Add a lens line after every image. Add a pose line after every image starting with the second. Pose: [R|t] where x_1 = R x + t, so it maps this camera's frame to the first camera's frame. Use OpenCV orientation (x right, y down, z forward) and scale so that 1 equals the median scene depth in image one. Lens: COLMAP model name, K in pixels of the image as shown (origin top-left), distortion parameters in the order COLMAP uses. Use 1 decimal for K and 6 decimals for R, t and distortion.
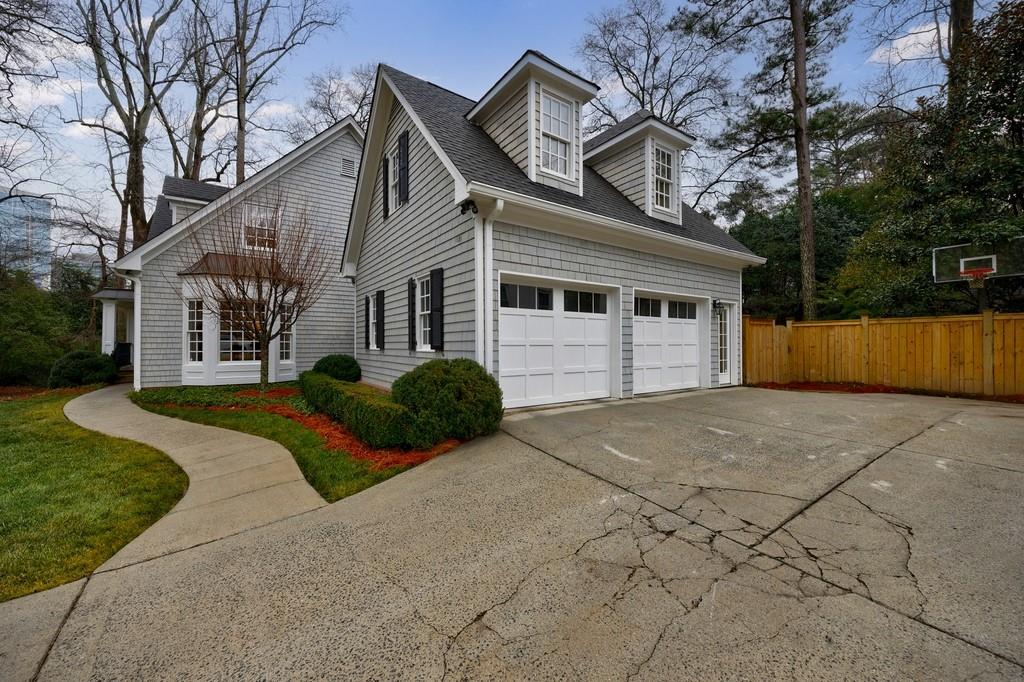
lens RADIAL K [[389.2, 0, 511.6], [0, 389.2, 342.1], [0, 0, 1]] dist [-0.003579, -0.000127]
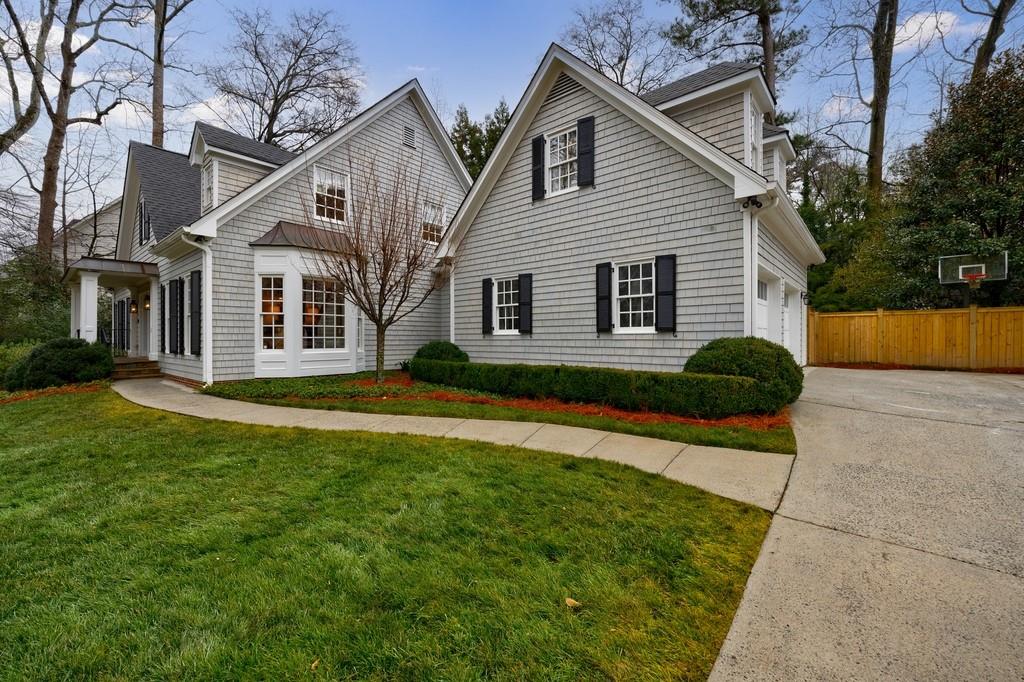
lens RADIAL K [[413.7, 0, 513.6], [0, 413.7, 338.9], [0, 0, 1]] dist [-0.000055, 0.000738]
pose [[0.969574, -0.000901, 0.244797, -0.540084], [-0.000912, 0.999973, 0.007293, 0.020608], [-0.244797, -0.007294, 0.969547, 0.001241]]
